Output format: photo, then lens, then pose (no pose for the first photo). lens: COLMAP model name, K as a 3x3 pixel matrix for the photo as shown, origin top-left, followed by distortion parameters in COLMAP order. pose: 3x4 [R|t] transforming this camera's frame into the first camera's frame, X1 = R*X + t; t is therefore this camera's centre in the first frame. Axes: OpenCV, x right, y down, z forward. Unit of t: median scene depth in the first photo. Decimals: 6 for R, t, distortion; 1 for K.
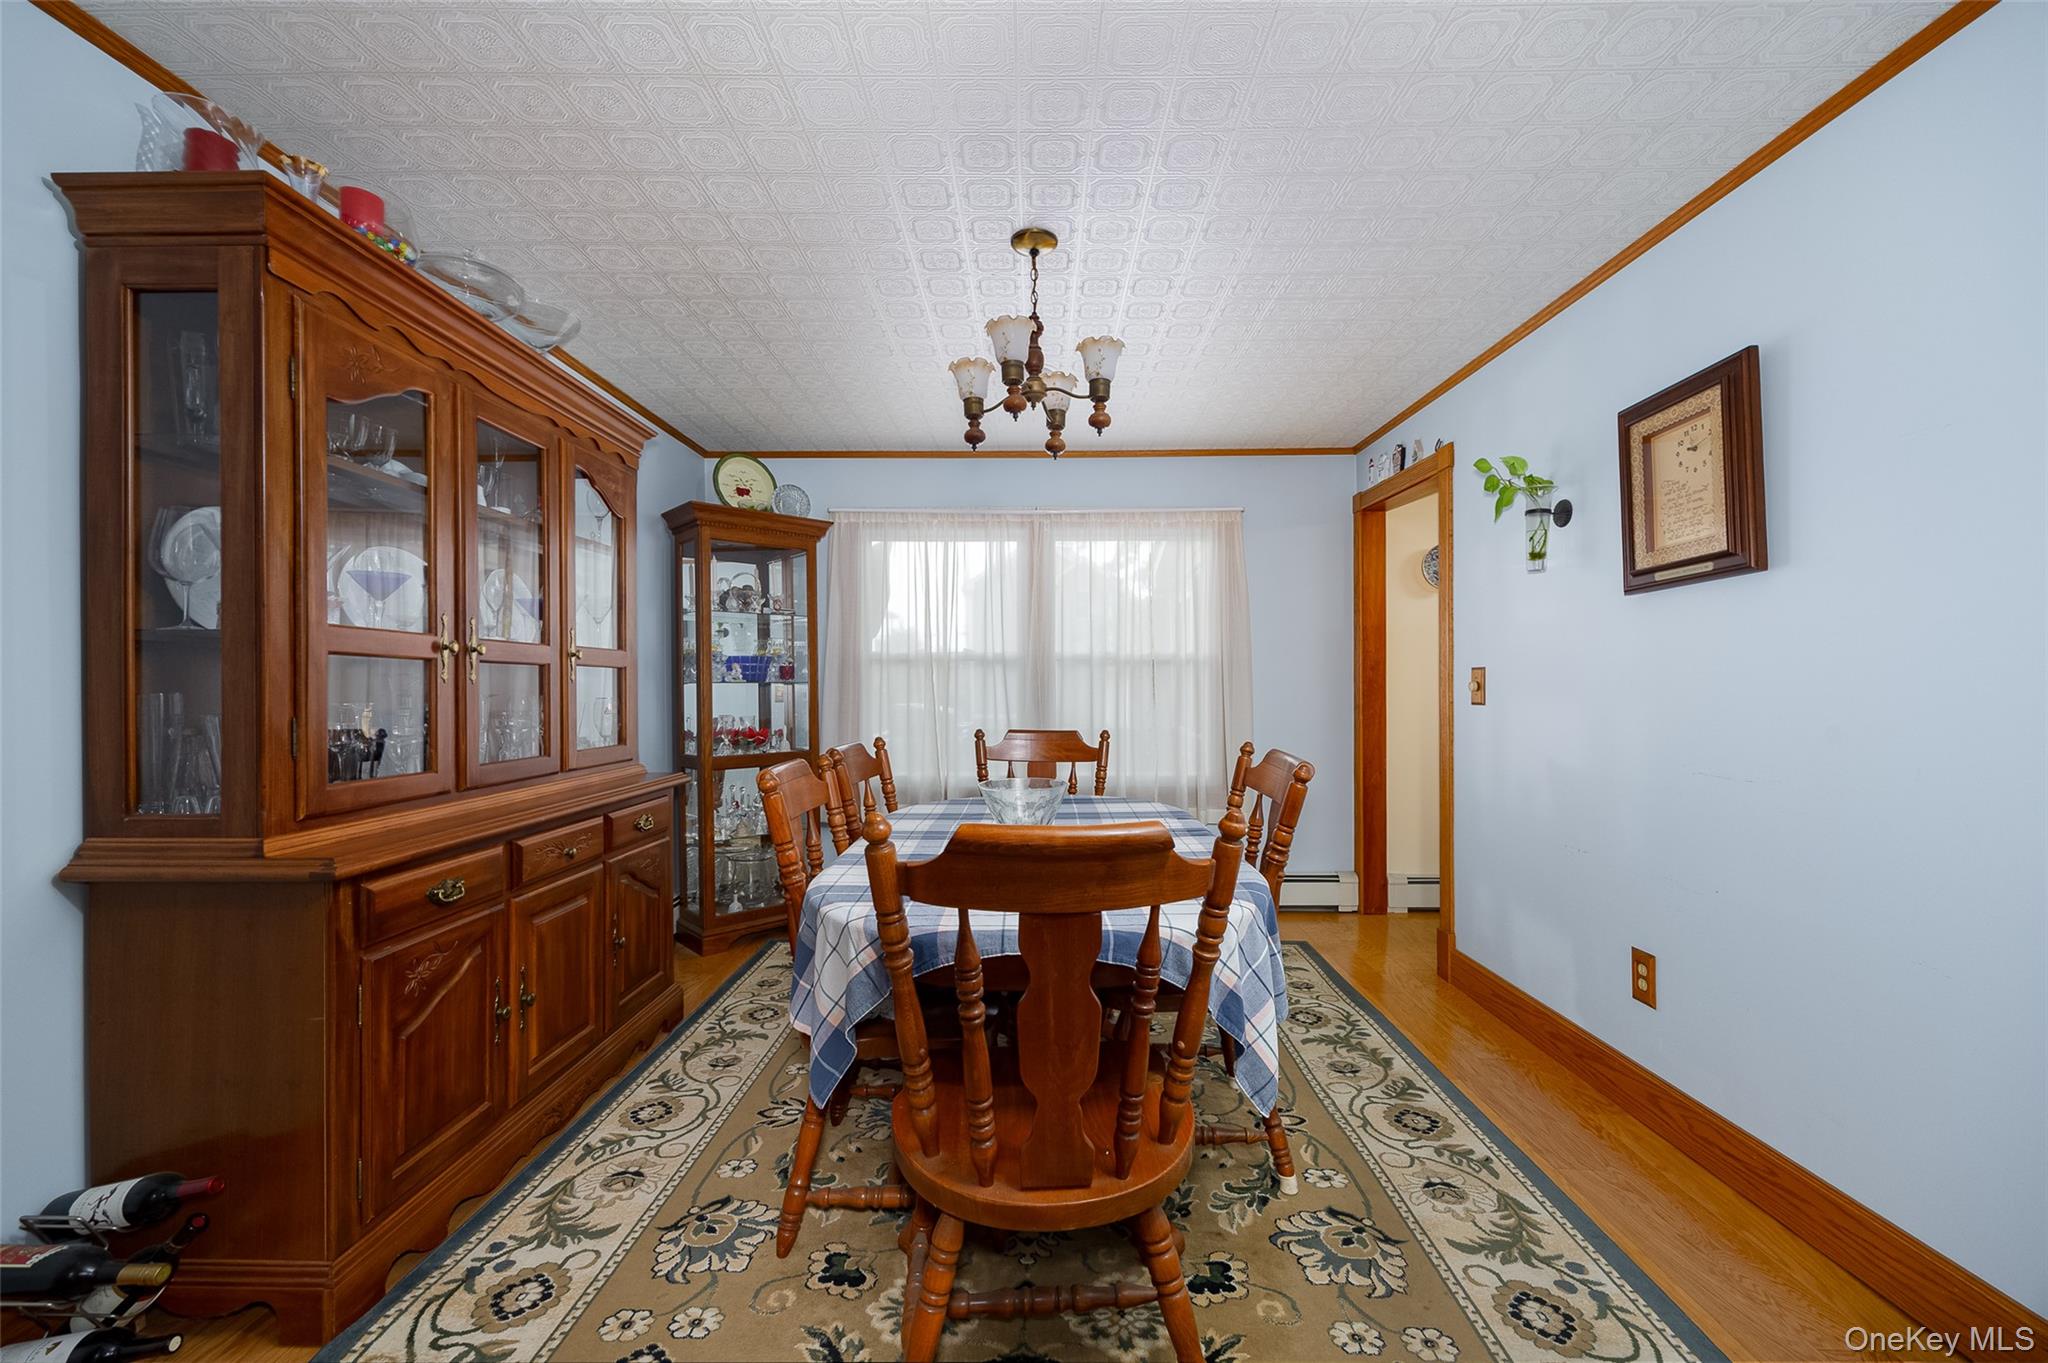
lens RADIAL K [[791.4, 0, 1030.6], [0, 791.4, 678.9], [0, 0, 1]] dist [-0.001534, 0.000186]
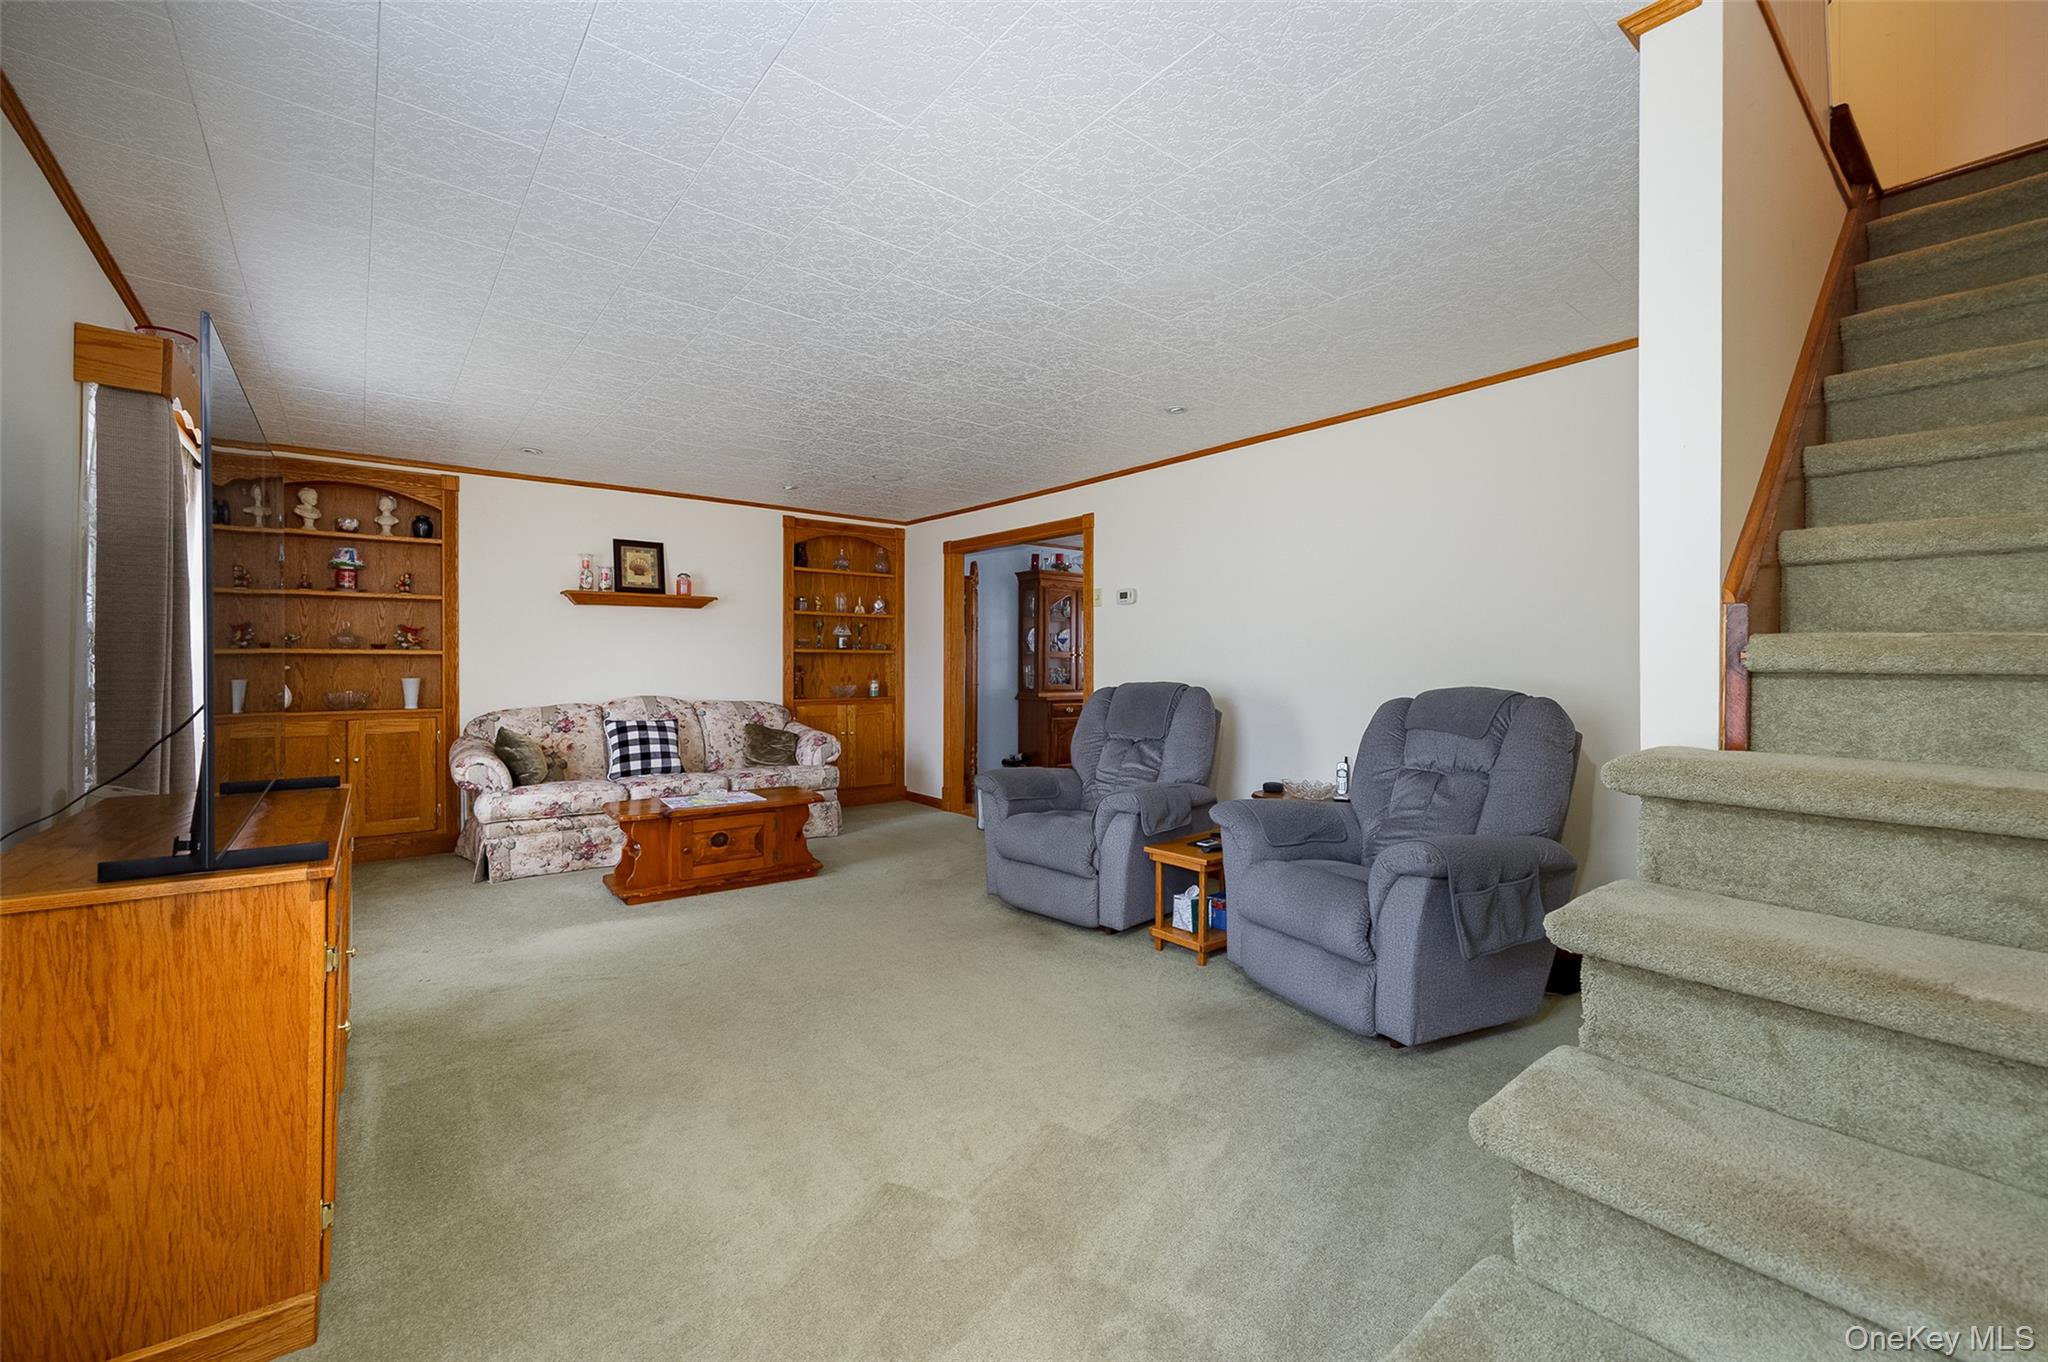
lens RADIAL K [[791.4, 0, 1026.1], [0, 791.4, 666.7], [0, 0, 1]] dist [-0.001534, 0.000186]
pose [[0.658254, 0.009416, -0.752737, 2.850023], [-0.003877, 0.999951, 0.009118, -0.024519], [0.752785, -0.003084, 0.658259, -2.457845]]
